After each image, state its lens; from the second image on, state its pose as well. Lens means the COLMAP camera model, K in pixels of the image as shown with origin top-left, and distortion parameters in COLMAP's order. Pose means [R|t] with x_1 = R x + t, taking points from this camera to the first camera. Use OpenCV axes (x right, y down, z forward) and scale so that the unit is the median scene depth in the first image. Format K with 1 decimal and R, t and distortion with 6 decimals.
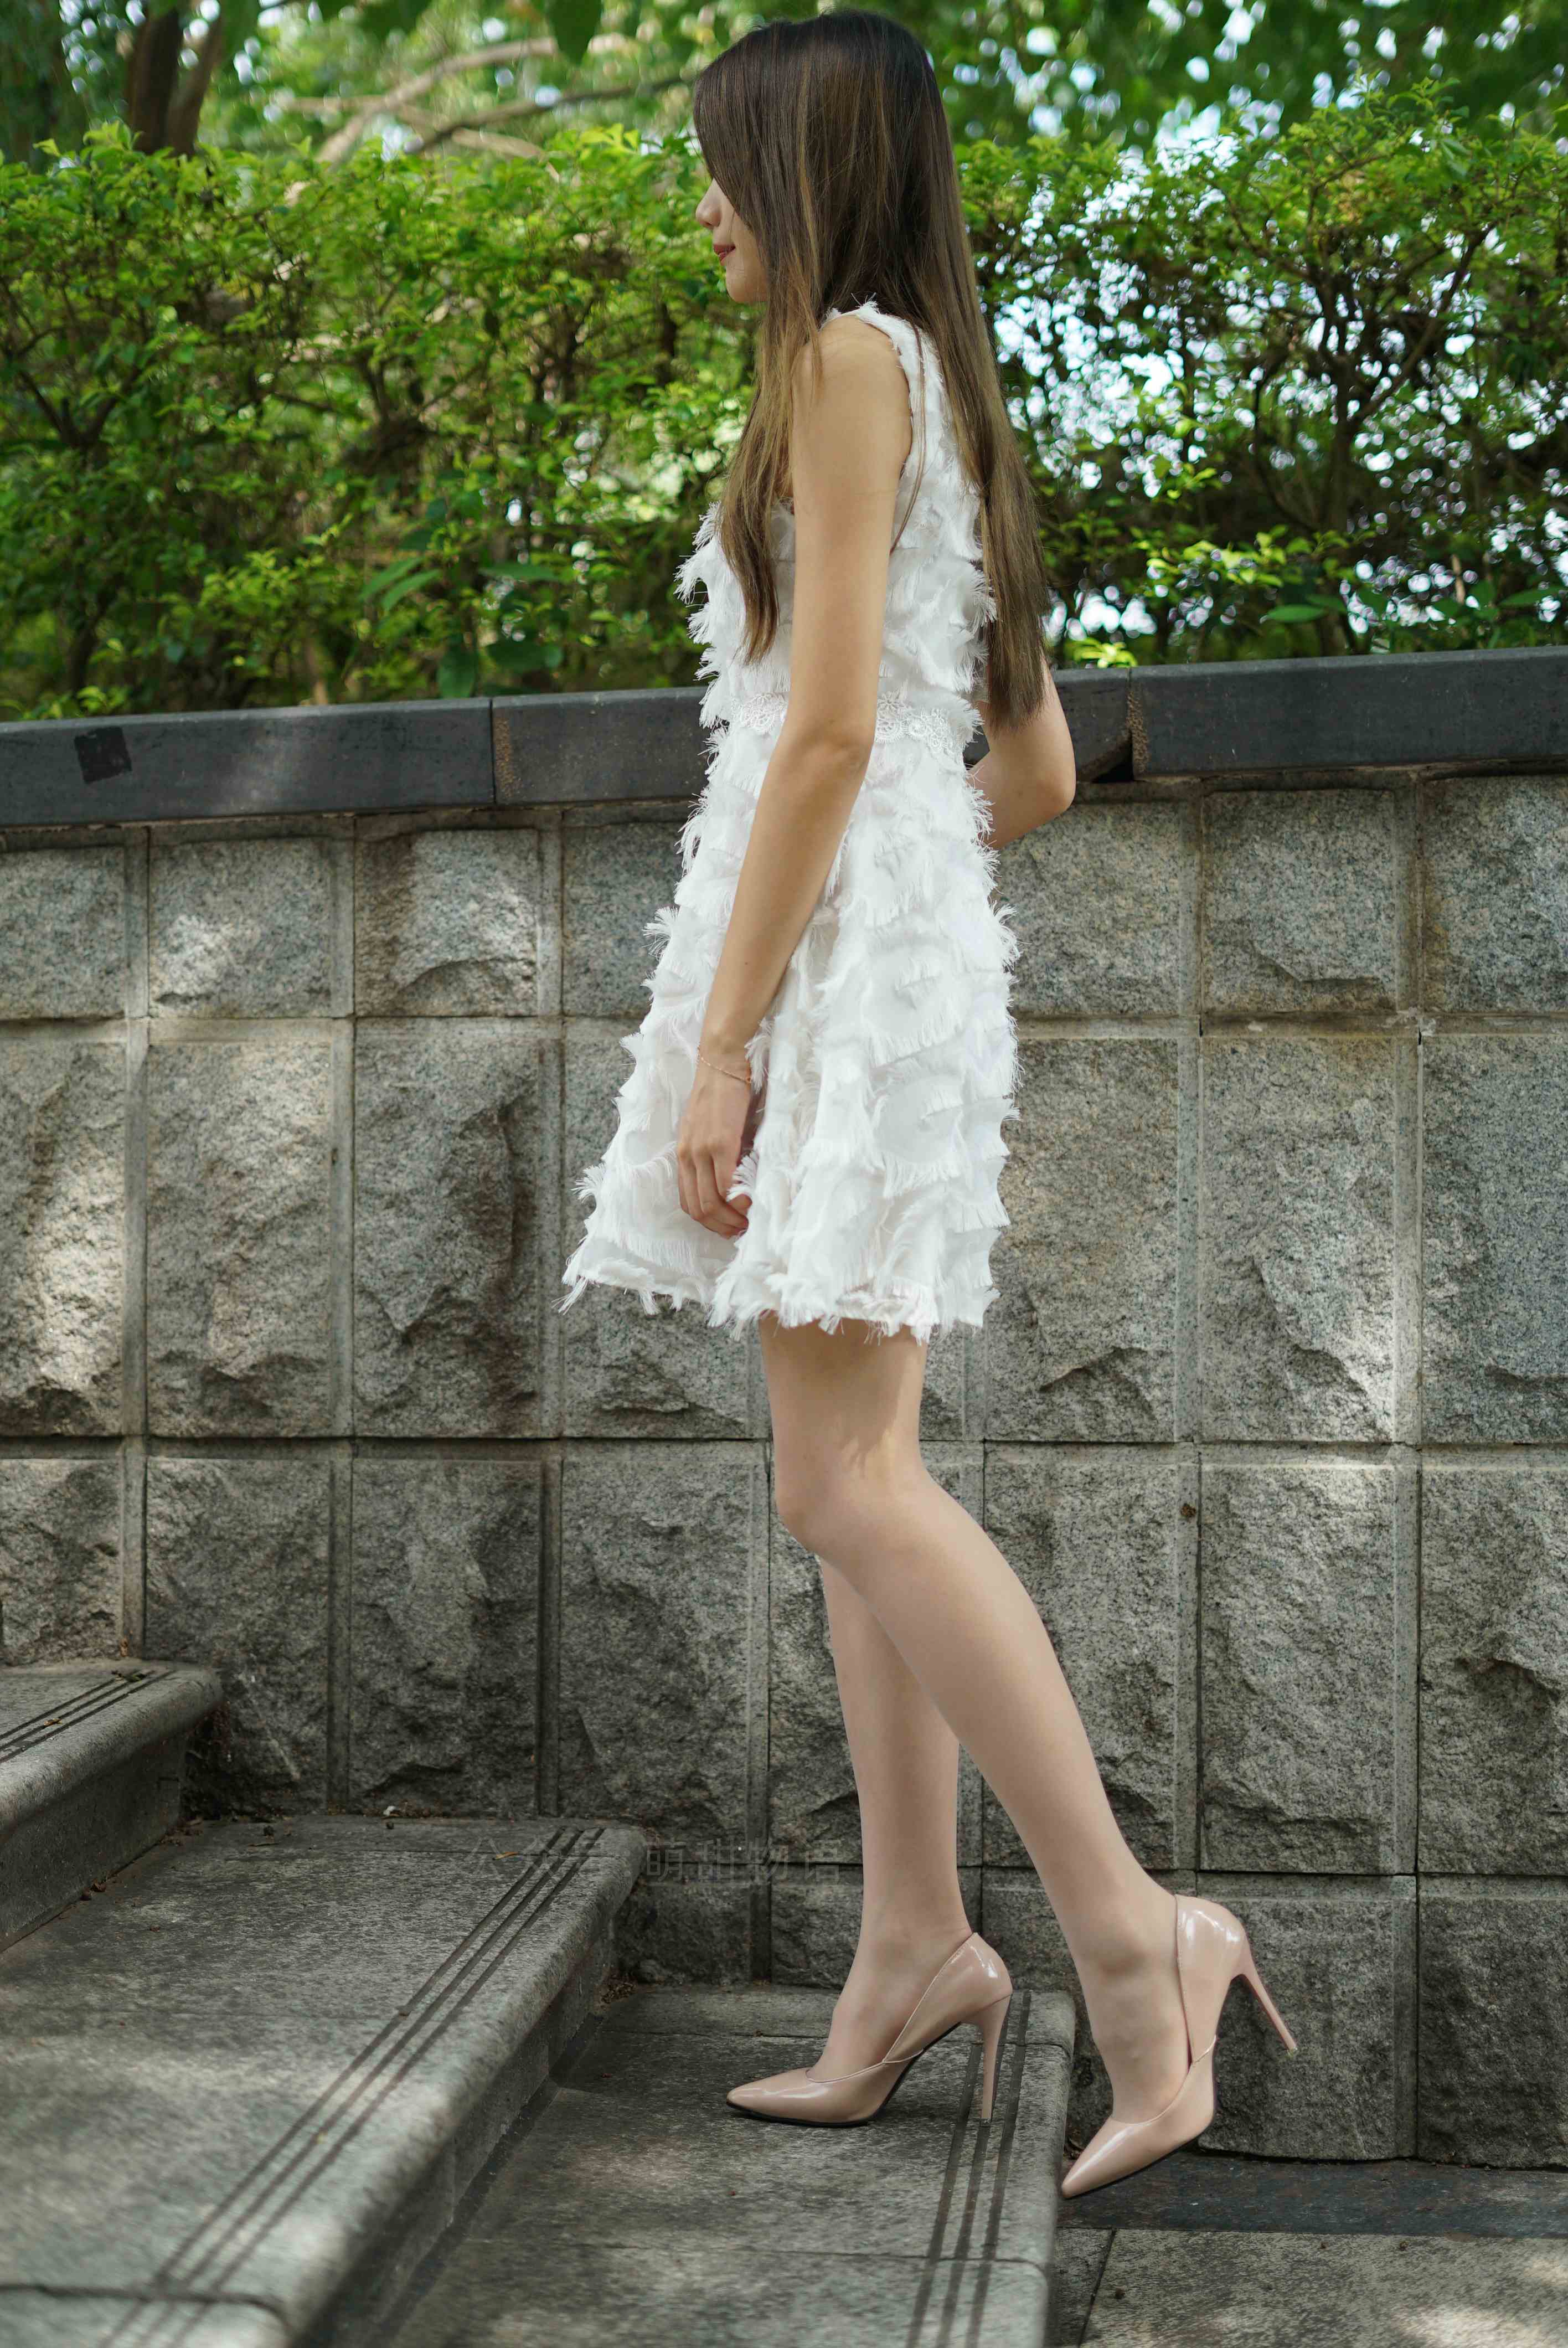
lens RADIAL K [[3443.1, 0, 779.7], [0, 3443.1, 1175.0], [0, 0, 1]] dist [-0.041859, 0.048023]
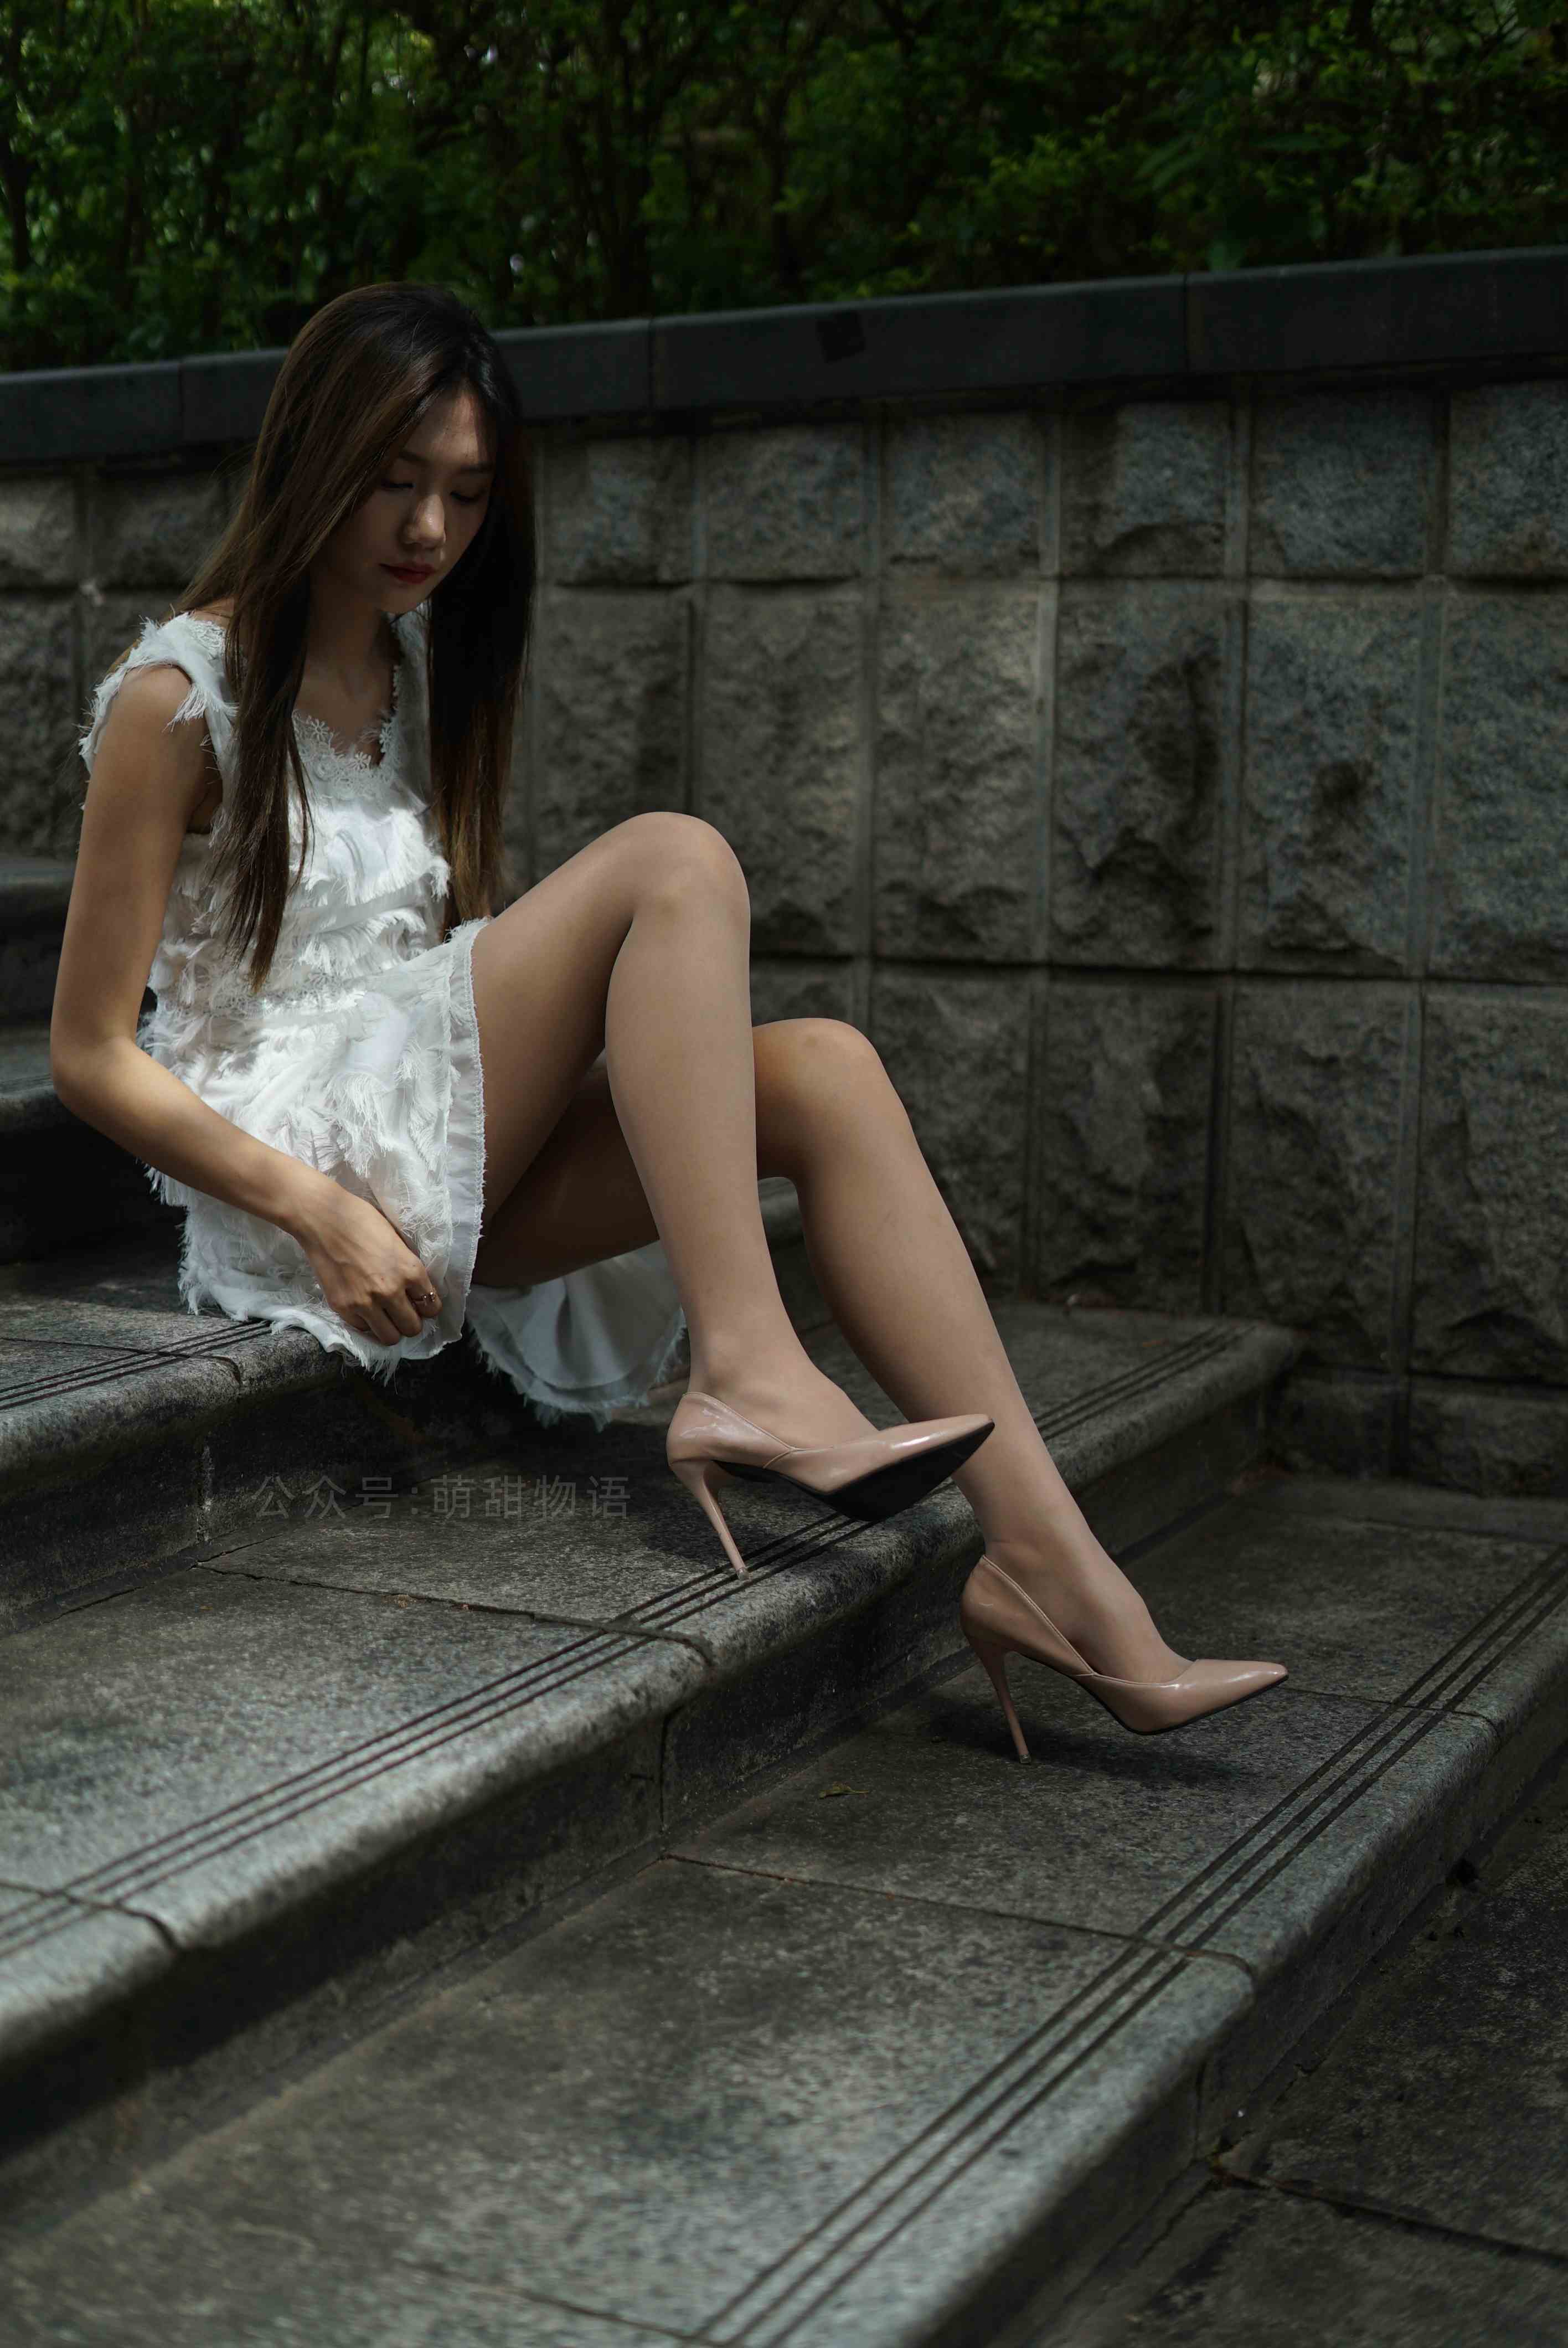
lens RADIAL K [[3454.6, 0, 776.5], [0, 3454.6, 1179.6], [0, 0, 1]] dist [-0.043408, 0.043986]
pose [[0.943649, 0.055552, -0.326251, 0.158918], [-0.013644, 0.991504, 0.129361, 0.003019], [0.330665, -0.117620, 0.936390, -0.073241]]
